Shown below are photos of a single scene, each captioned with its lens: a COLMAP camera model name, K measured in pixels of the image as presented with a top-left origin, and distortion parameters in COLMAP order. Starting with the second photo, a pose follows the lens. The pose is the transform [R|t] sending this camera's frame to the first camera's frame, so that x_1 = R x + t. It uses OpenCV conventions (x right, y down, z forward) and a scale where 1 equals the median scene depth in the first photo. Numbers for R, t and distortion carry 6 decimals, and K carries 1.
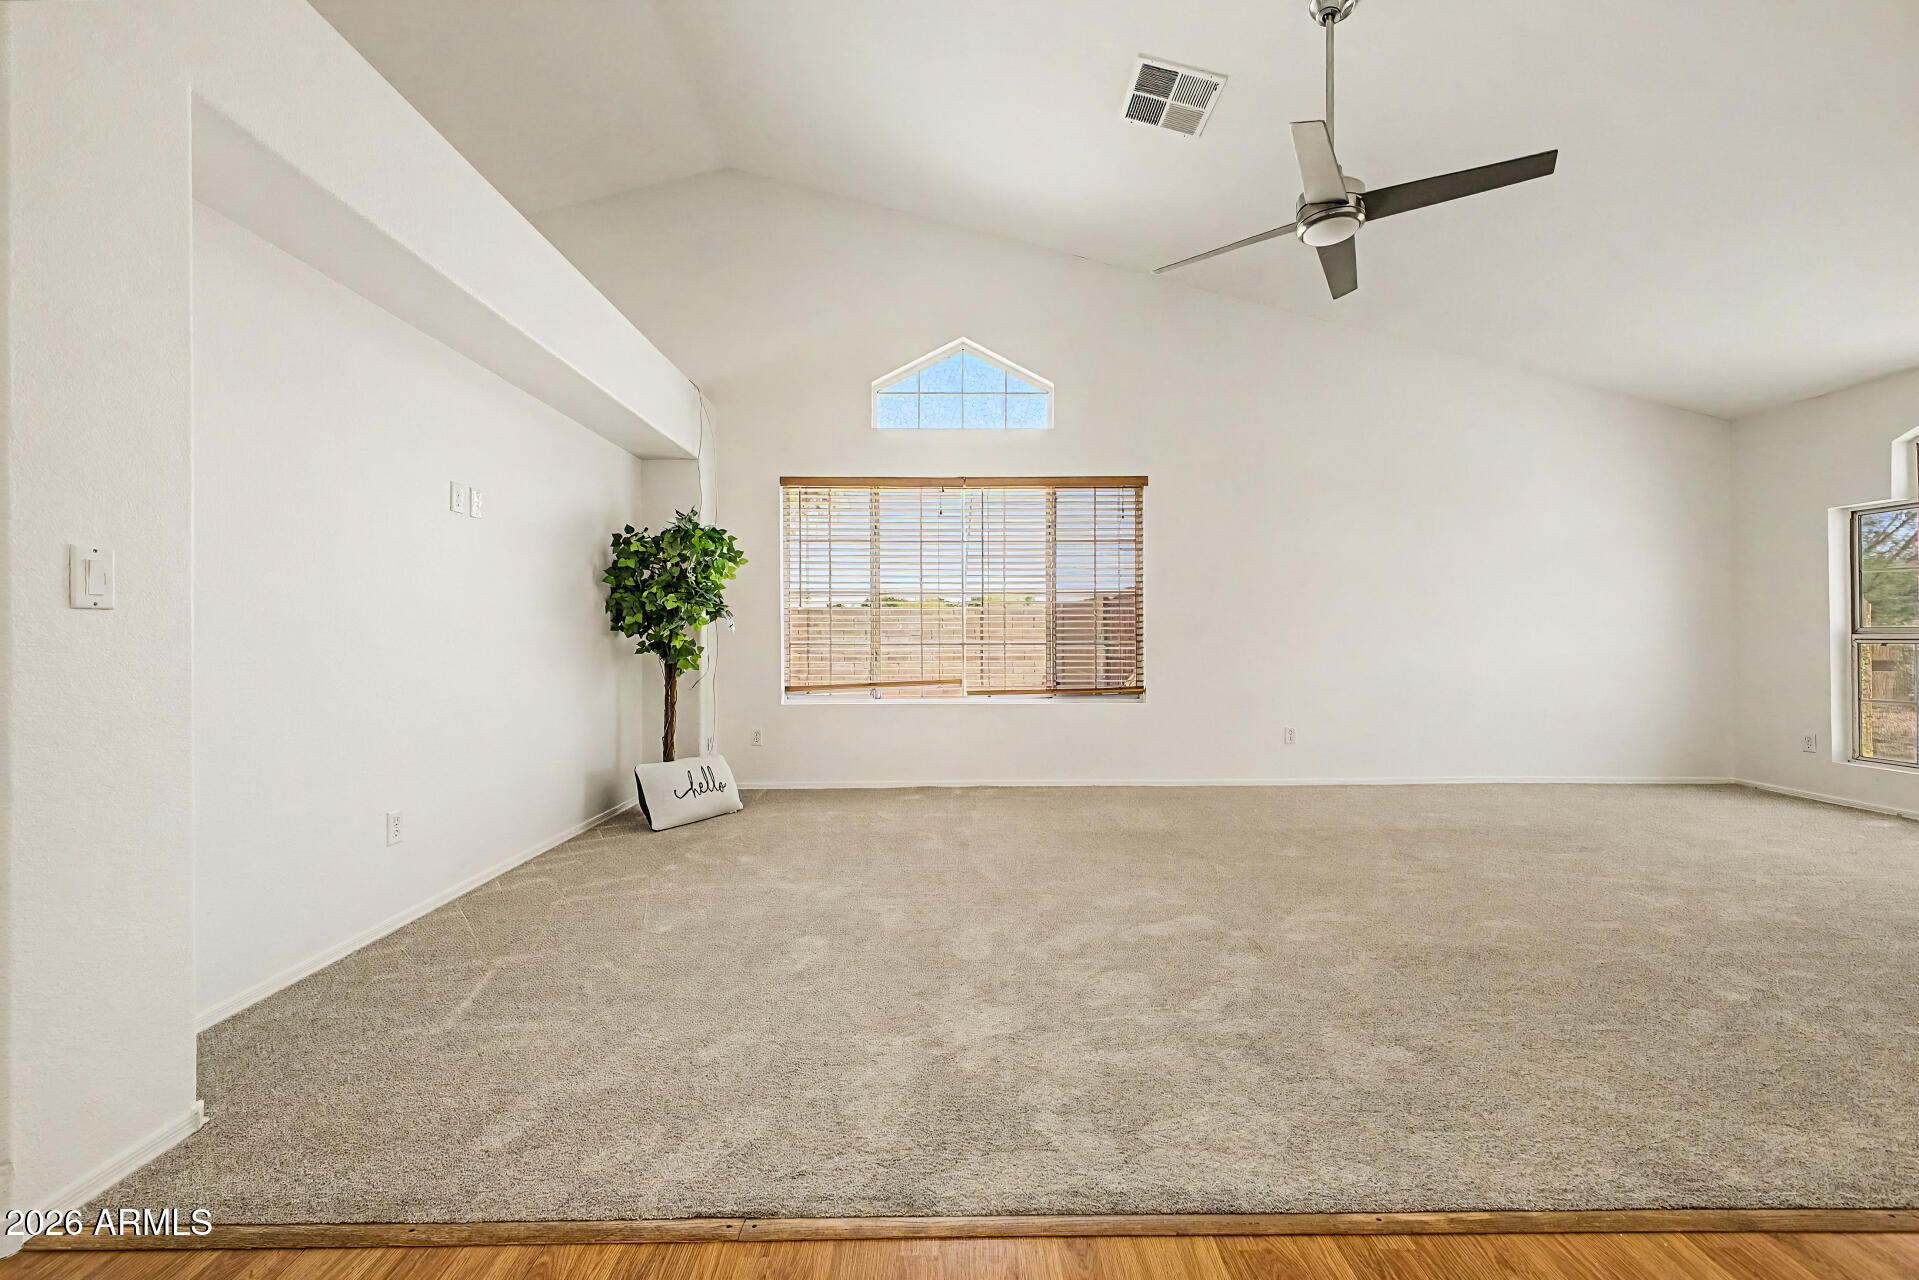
lens RADIAL K [[755.5, 0, 959.5], [0, 755.5, 640.0], [0, 0, 1]] dist [0.020255, -0.000484]
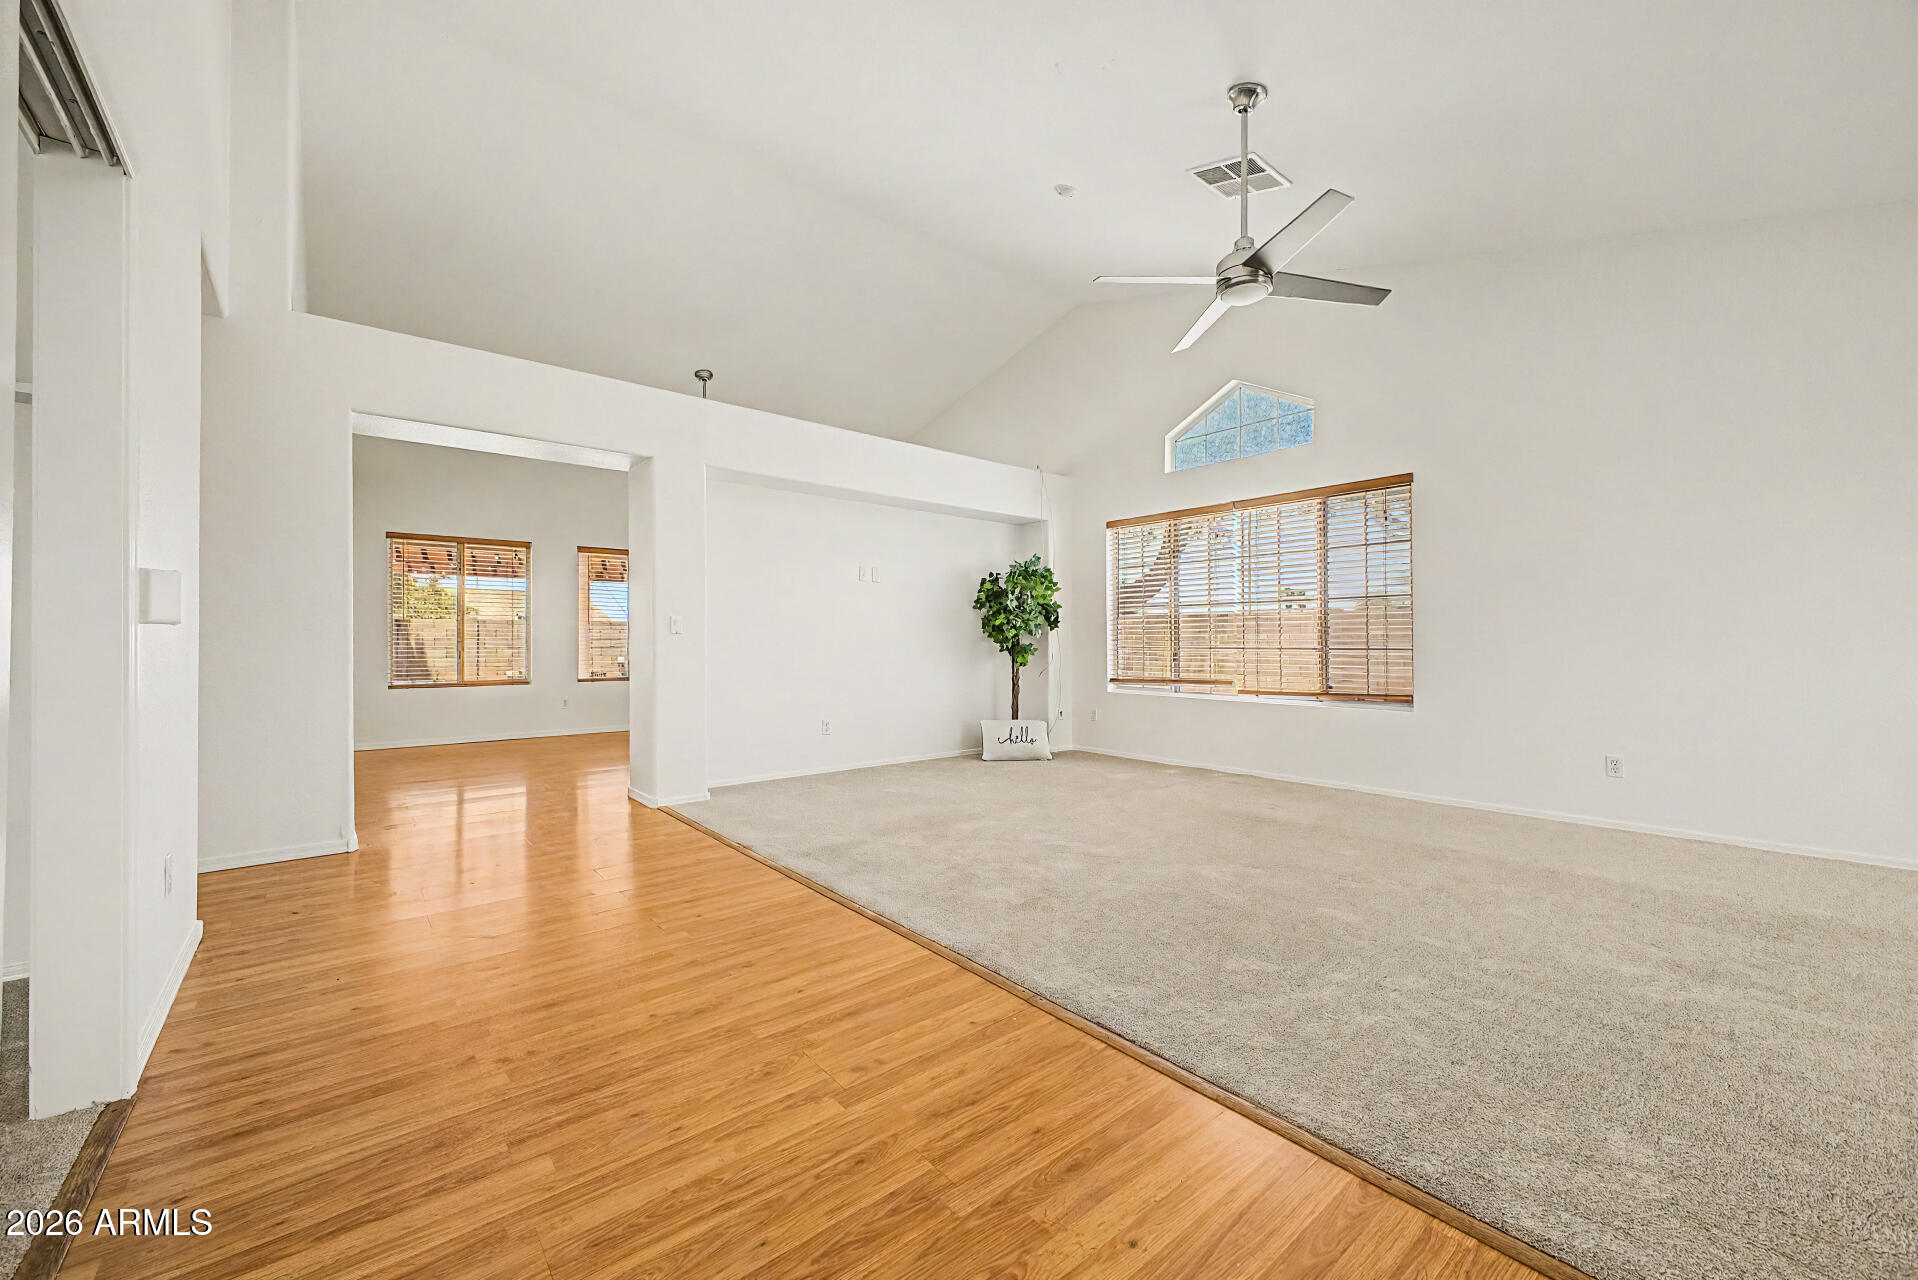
lens RADIAL K [[755.1, 0, 959.0], [0, 755.1, 640.0], [0, 0, 1]] dist [0.020255, -0.000484]
pose [[0.604723, -0.001294, -0.796435, 0.660927], [-0.005578, 0.999967, -0.005859, 0.002331], [0.796417, 0.007985, 0.604696, -0.020961]]
